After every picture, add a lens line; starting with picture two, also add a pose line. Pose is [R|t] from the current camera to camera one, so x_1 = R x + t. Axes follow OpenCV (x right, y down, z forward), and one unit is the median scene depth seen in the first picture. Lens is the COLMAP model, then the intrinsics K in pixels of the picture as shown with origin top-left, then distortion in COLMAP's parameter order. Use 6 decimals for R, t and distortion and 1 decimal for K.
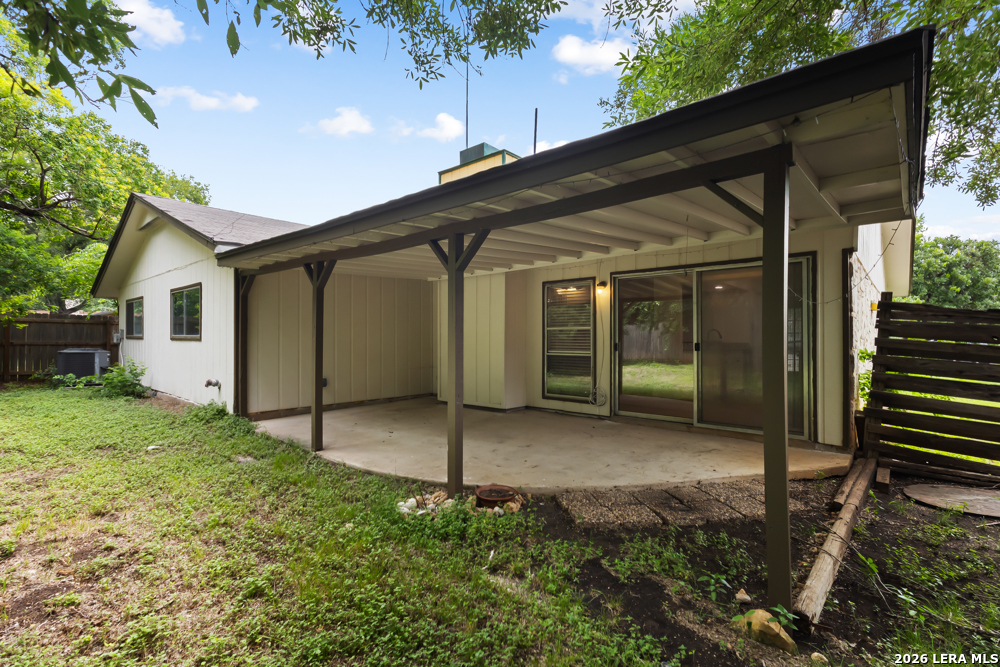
lens RADIAL K [[465.3, 0, 504.6], [0, 465.3, 336.4], [0, 0, 1]] dist [0.001730, 0.000638]
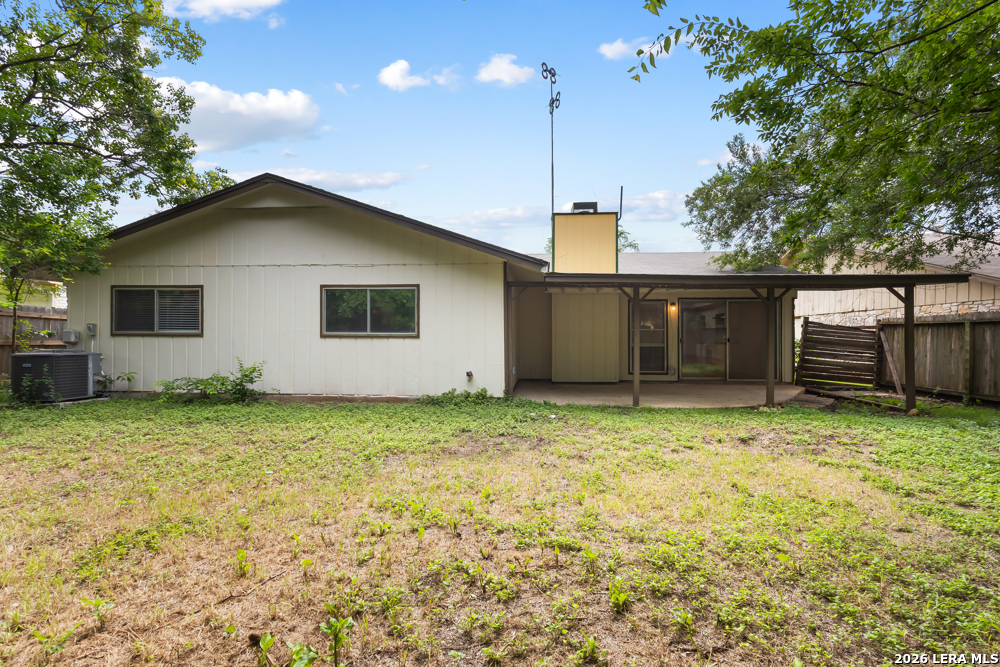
lens RADIAL K [[458.4, 0, 499.9], [0, 458.4, 342.5], [0, 0, 1]] dist [0.001158, 0.000501]
pose [[0.800266, -0.008282, 0.599587, -1.276381], [-0.002235, 0.999856, 0.016794, 0.001509], [-0.599640, -0.014780, 0.800133, 0.027976]]
